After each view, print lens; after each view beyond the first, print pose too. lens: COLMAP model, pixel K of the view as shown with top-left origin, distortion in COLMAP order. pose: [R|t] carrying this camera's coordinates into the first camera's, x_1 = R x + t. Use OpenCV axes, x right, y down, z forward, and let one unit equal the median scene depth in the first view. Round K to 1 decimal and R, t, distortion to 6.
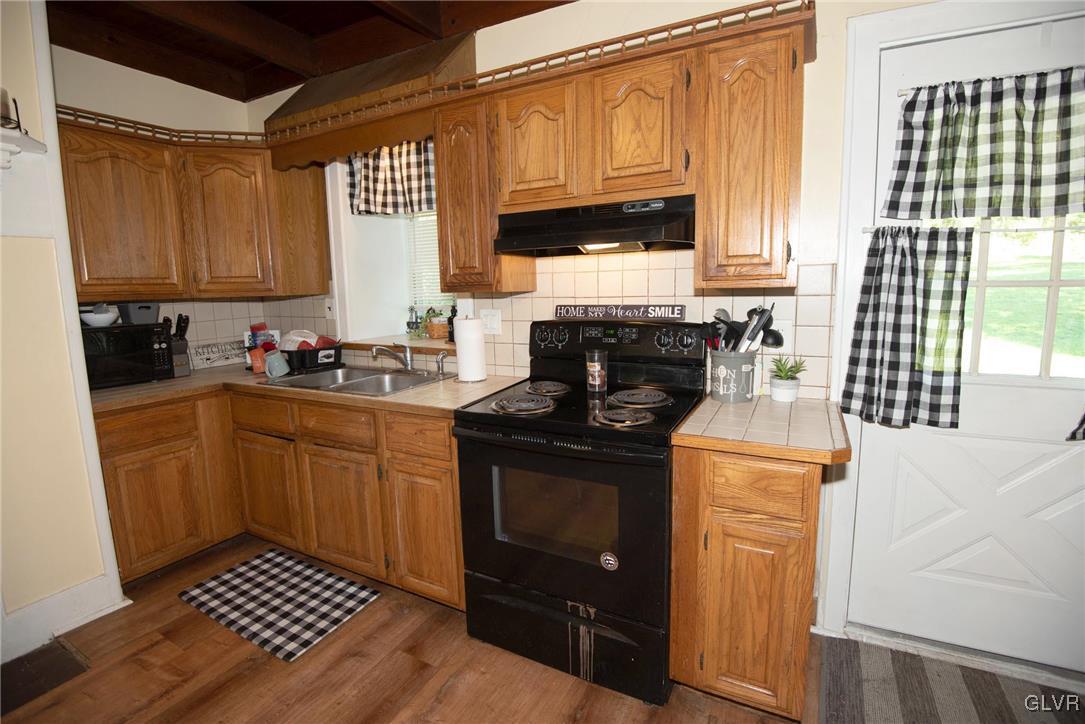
lens RADIAL K [[498.3, 0, 544.4], [0, 498.3, 362.7], [0, 0, 1]] dist [-0.033399, -0.006129]
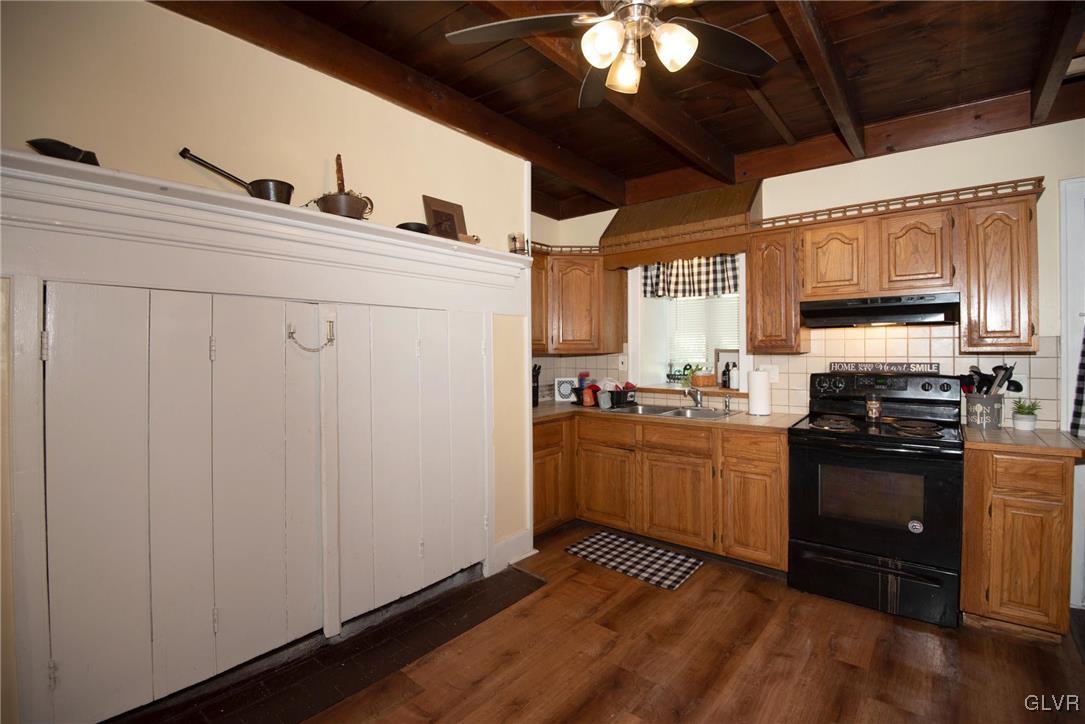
lens RADIAL K [[498.3, 0, 539.6], [0, 498.3, 358.3], [0, 0, 1]] dist [-0.033399, -0.006129]
pose [[0.977280, 0.015674, -0.211371, -0.575917], [-0.043808, 0.990665, -0.129085, 0.107154], [0.207375, 0.135412, 0.968844, -0.633469]]
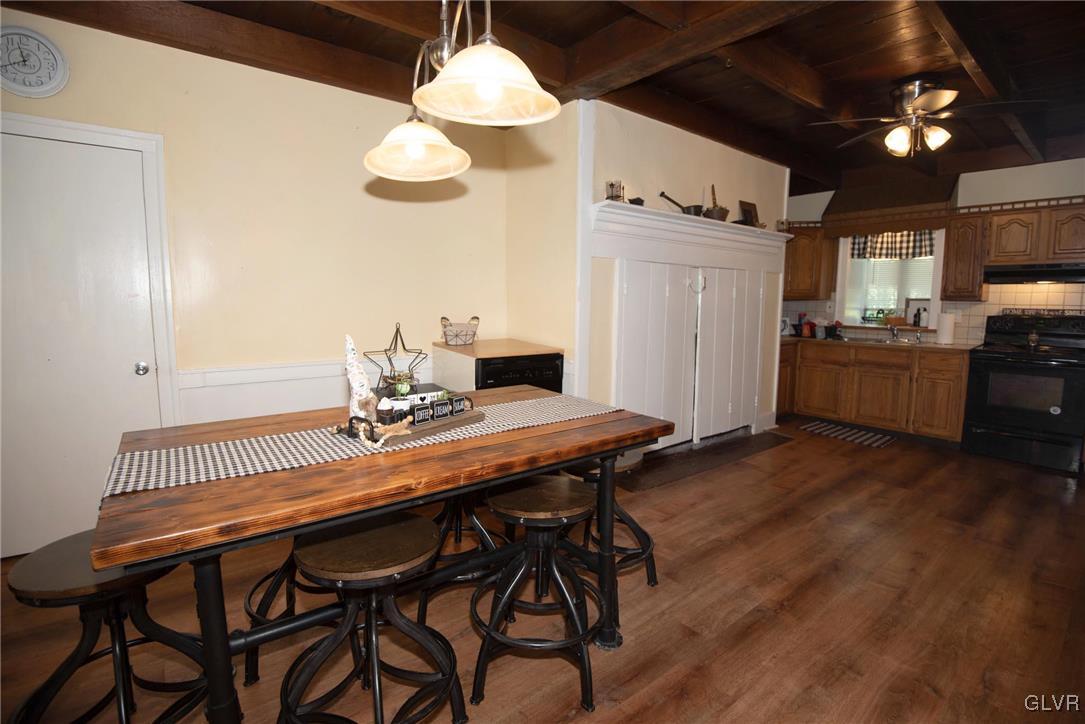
lens RADIAL K [[498.3, 0, 542.8], [0, 498.3, 355.7], [0, 0, 1]] dist [-0.033399, -0.006129]
pose [[0.906475, 0.072056, -0.416066, -0.996531], [-0.088574, 0.995858, -0.020508, 0.331679], [0.412865, 0.055443, 0.909103, -1.808349]]
